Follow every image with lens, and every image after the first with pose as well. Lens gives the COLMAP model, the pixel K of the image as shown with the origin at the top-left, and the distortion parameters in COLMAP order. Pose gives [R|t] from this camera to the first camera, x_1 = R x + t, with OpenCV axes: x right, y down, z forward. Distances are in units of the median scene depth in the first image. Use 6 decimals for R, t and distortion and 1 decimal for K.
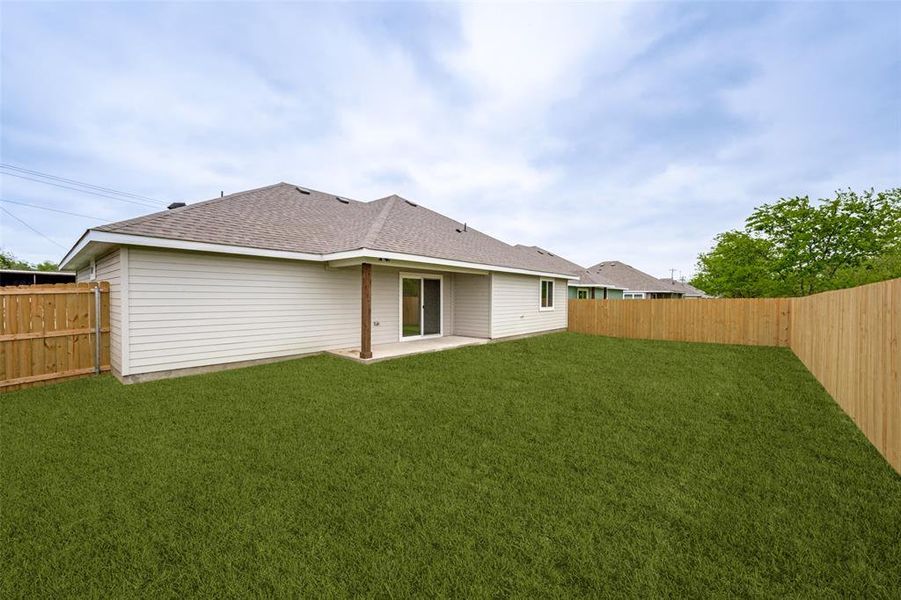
lens RADIAL K [[351.8, 0, 448.4], [0, 351.8, 301.1], [0, 0, 1]] dist [-0.000108, -0.000012]
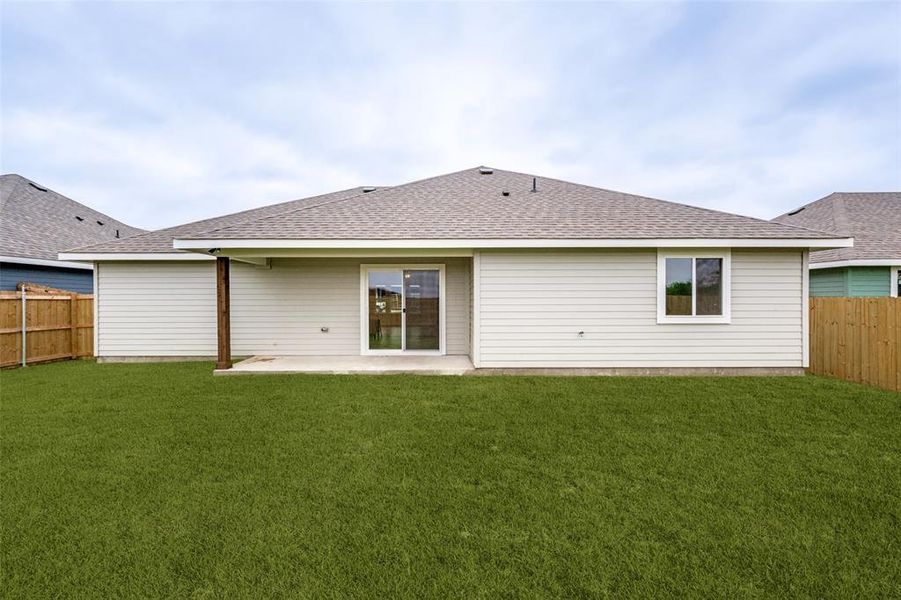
lens RADIAL K [[351.8, 0, 448.4], [0, 351.8, 301.1], [0, 0, 1]] dist [-0.000108, -0.000012]
pose [[0.652478, -0.007758, -0.757768, 0.541394], [-0.001006, 0.999938, -0.011104, 0.005558], [0.757807, 0.008007, 0.652429, 0.608688]]
